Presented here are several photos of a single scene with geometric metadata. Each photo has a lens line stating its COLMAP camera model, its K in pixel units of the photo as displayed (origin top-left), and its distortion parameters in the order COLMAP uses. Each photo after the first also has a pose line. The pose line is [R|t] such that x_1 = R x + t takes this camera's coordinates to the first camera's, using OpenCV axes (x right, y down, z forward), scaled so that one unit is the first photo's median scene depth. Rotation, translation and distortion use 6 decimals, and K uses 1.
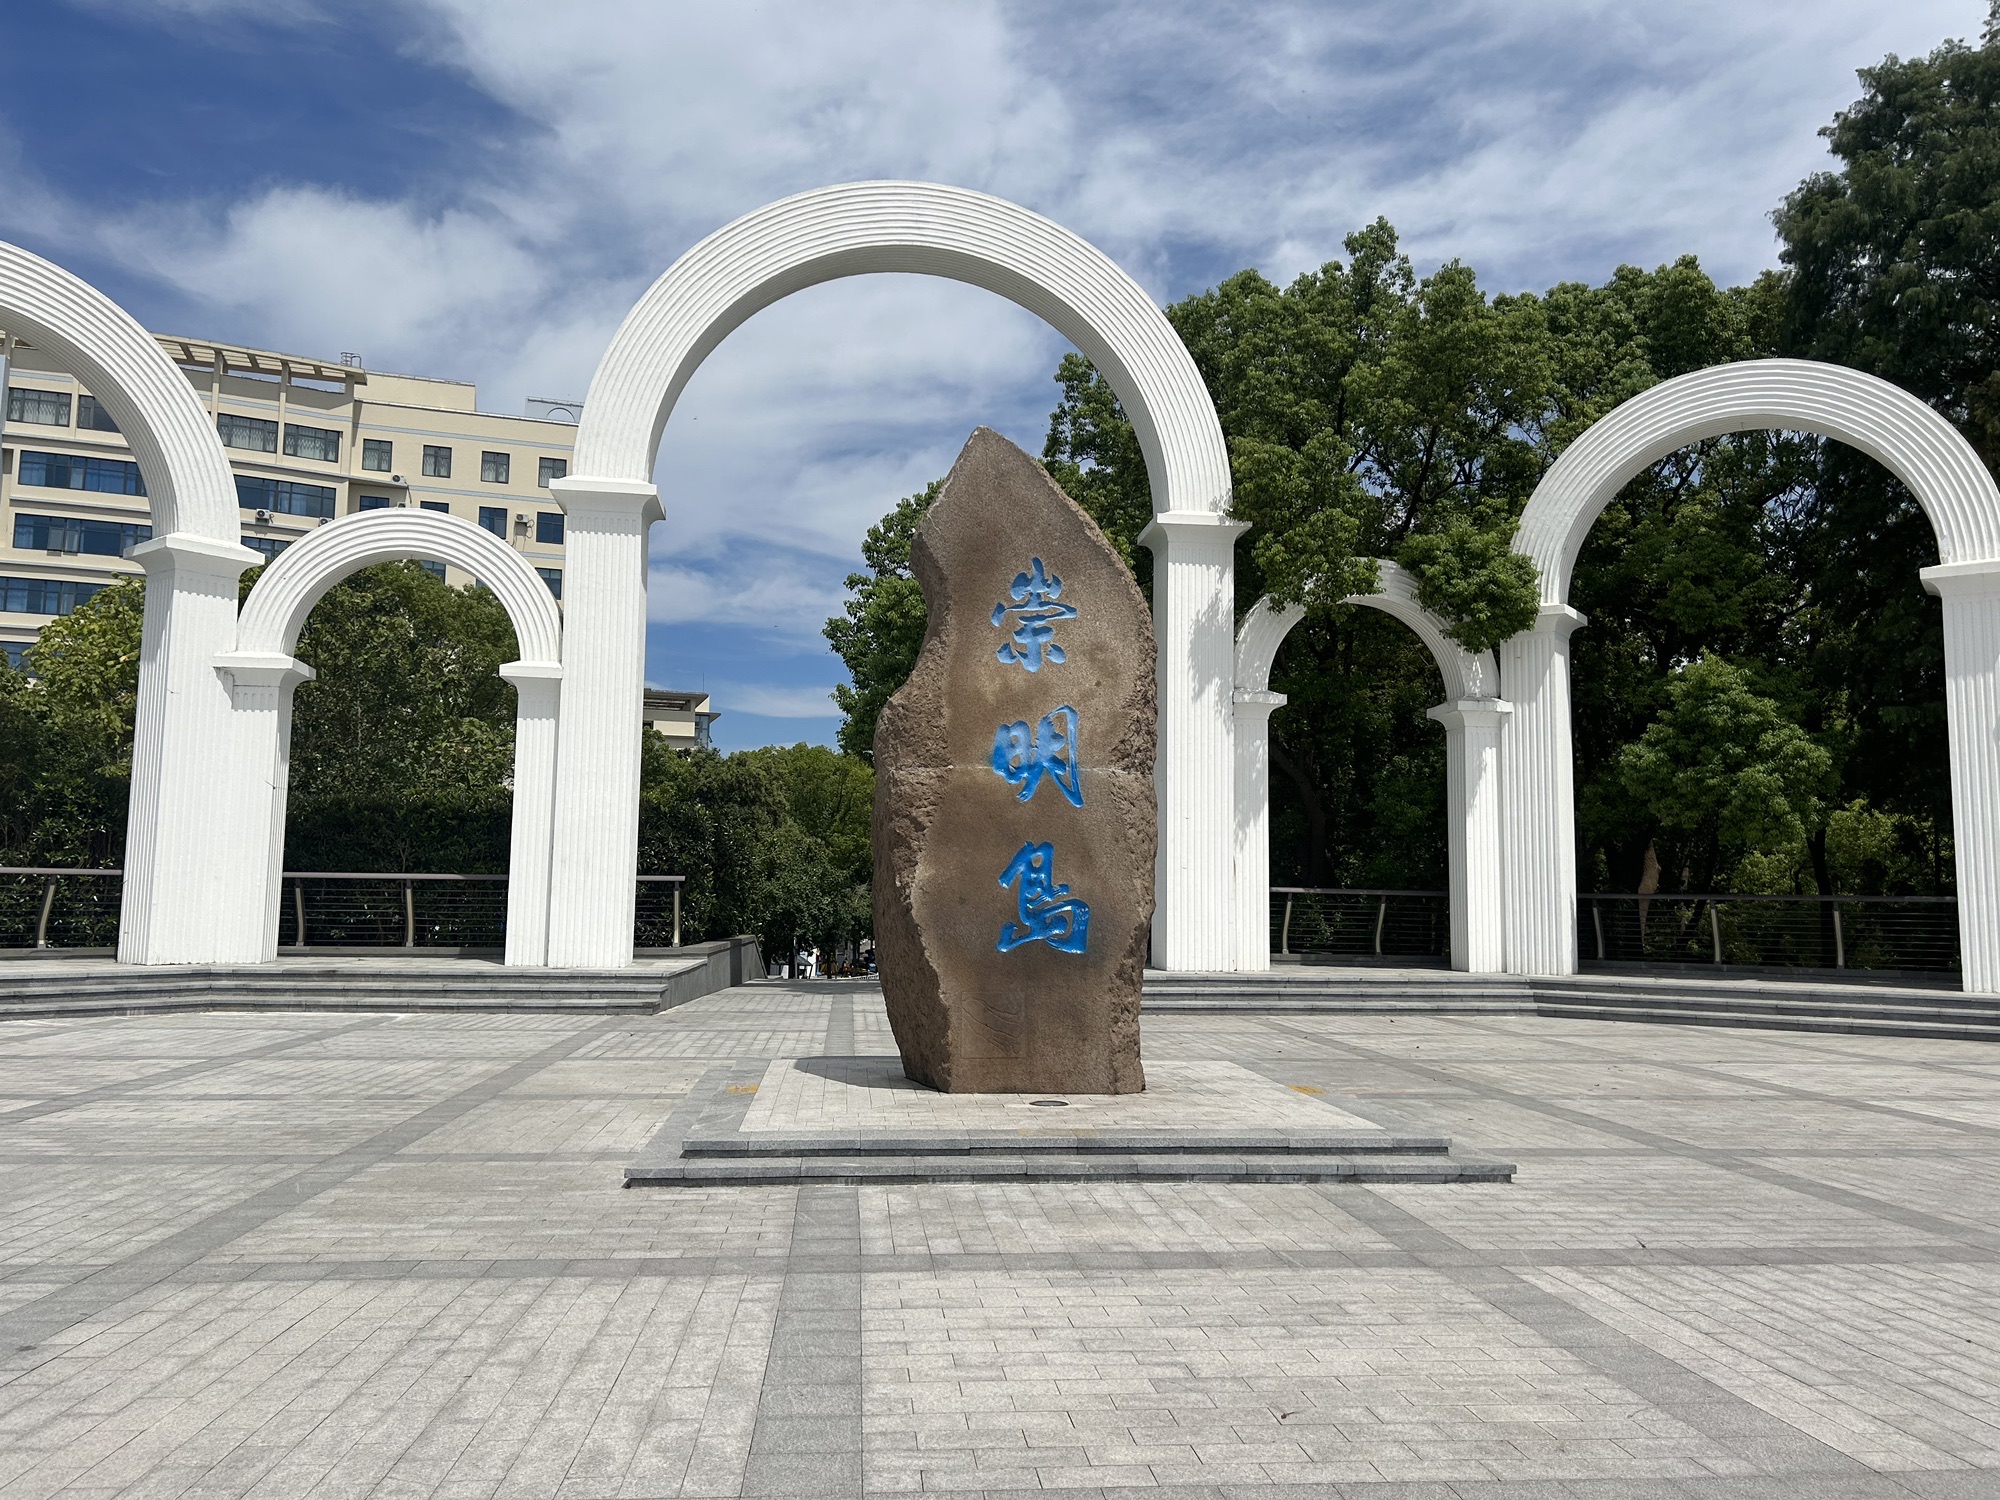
lens RADIAL K [[1513.9, 0, 1025.3], [0, 1513.9, 745.2], [0, 0, 1]] dist [0.084995, -0.125784]
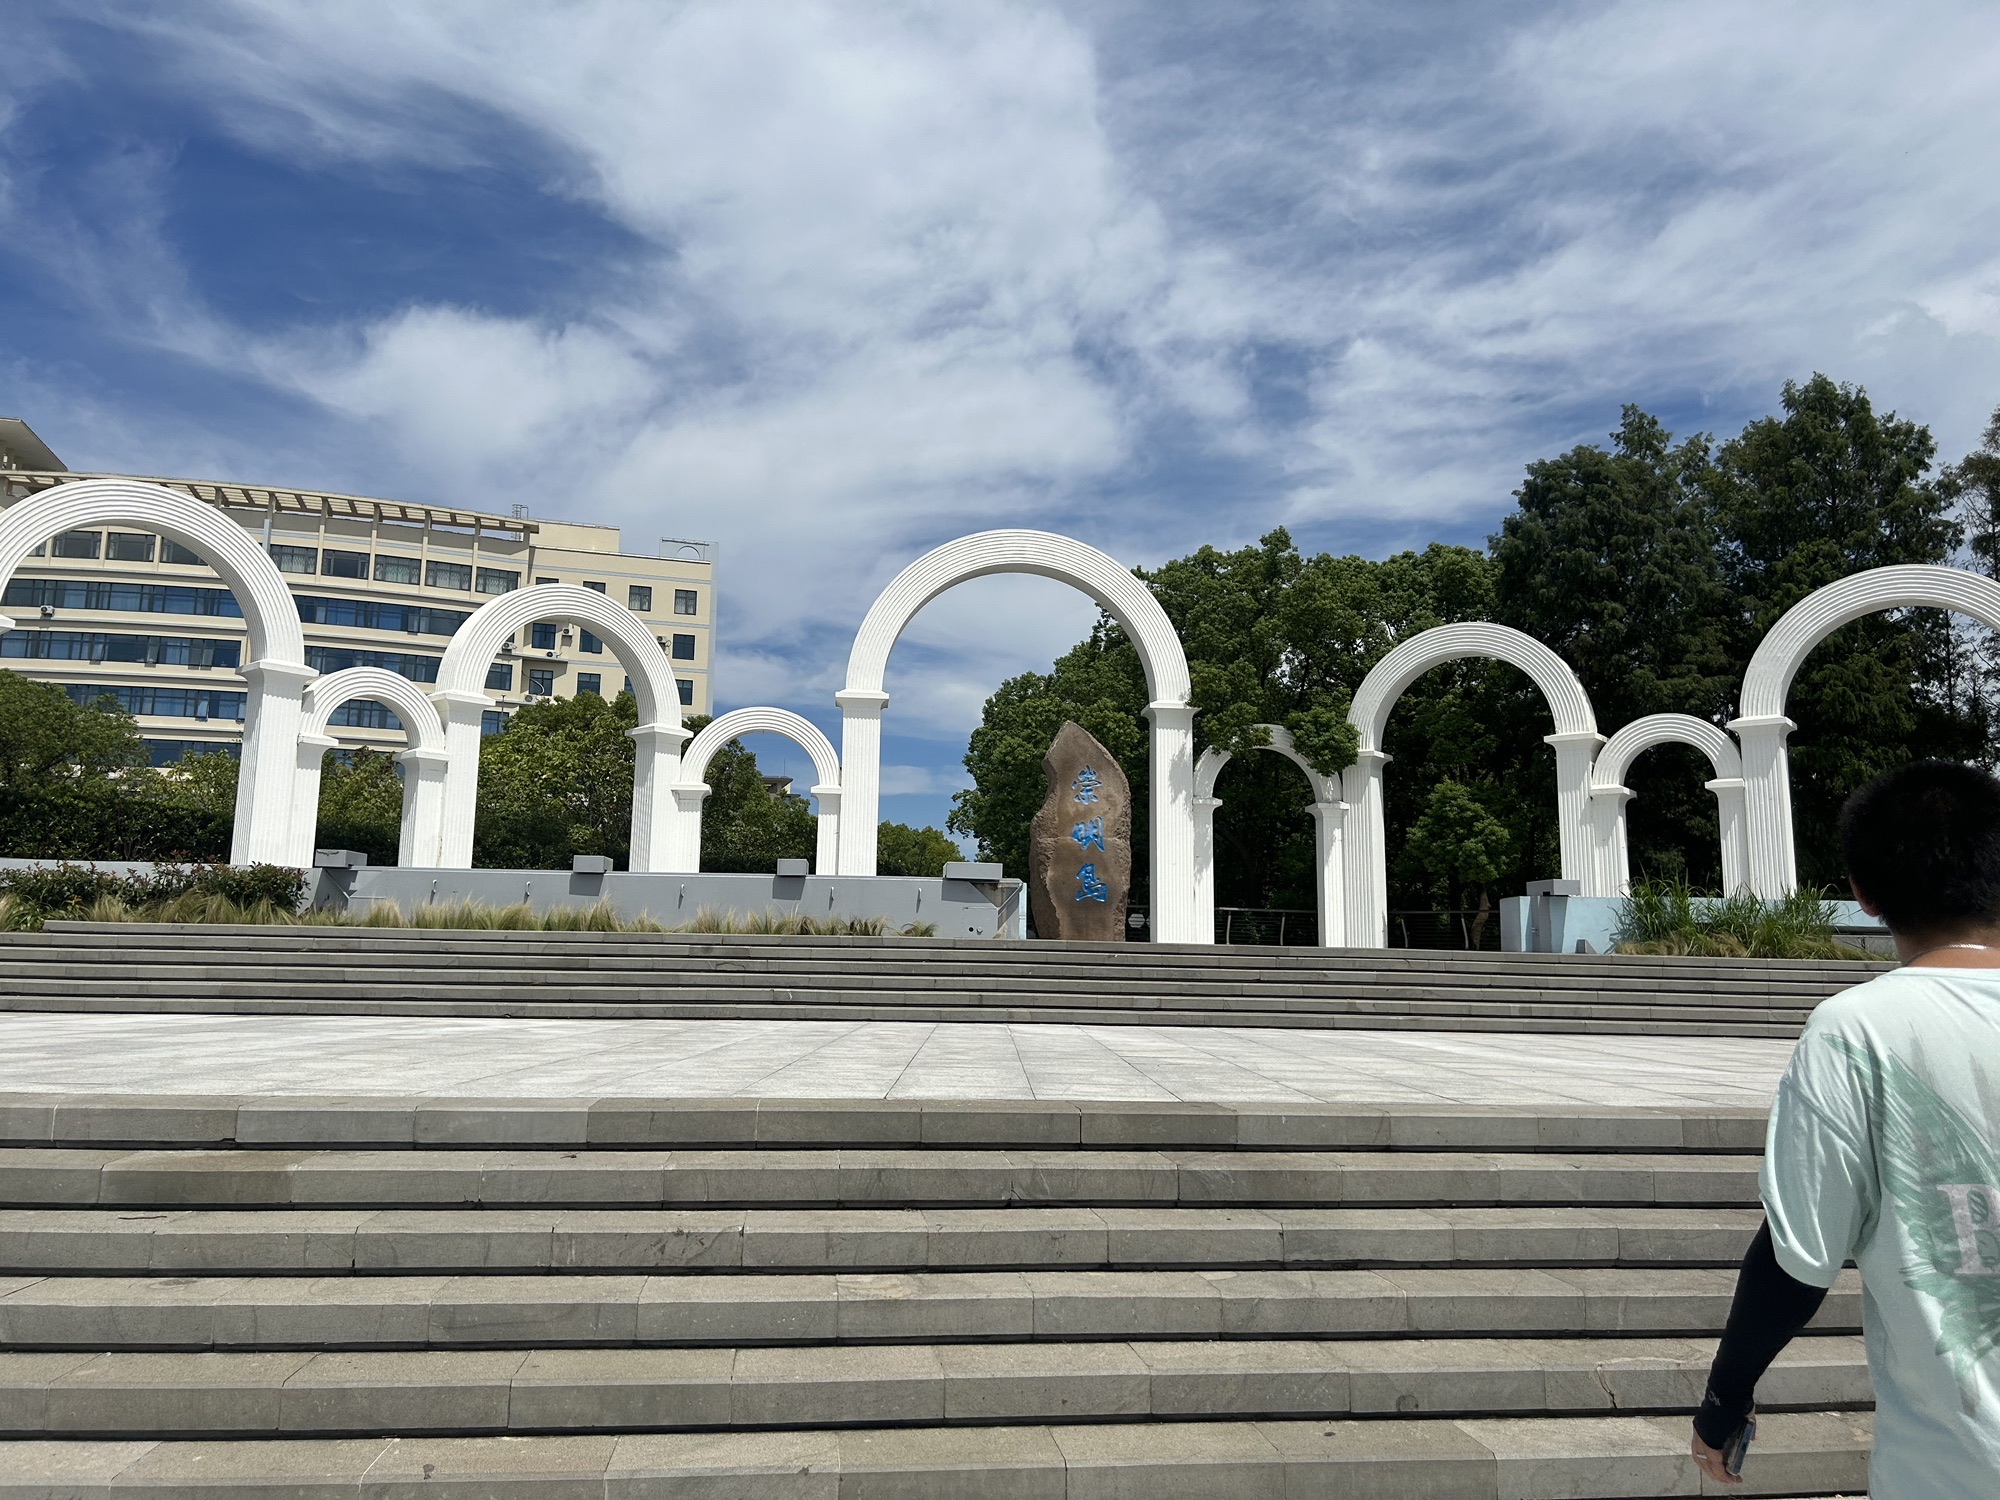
lens RADIAL K [[1513.9, 0, 1025.3], [0, 1513.9, 745.2], [0, 0, 1]] dist [0.084995, -0.125784]
pose [[0.999582, -0.003327, -0.028708, -0.013713], [0.001865, 0.998706, -0.050826, -0.007381], [0.028840, 0.050751, 0.998295, -0.909377]]
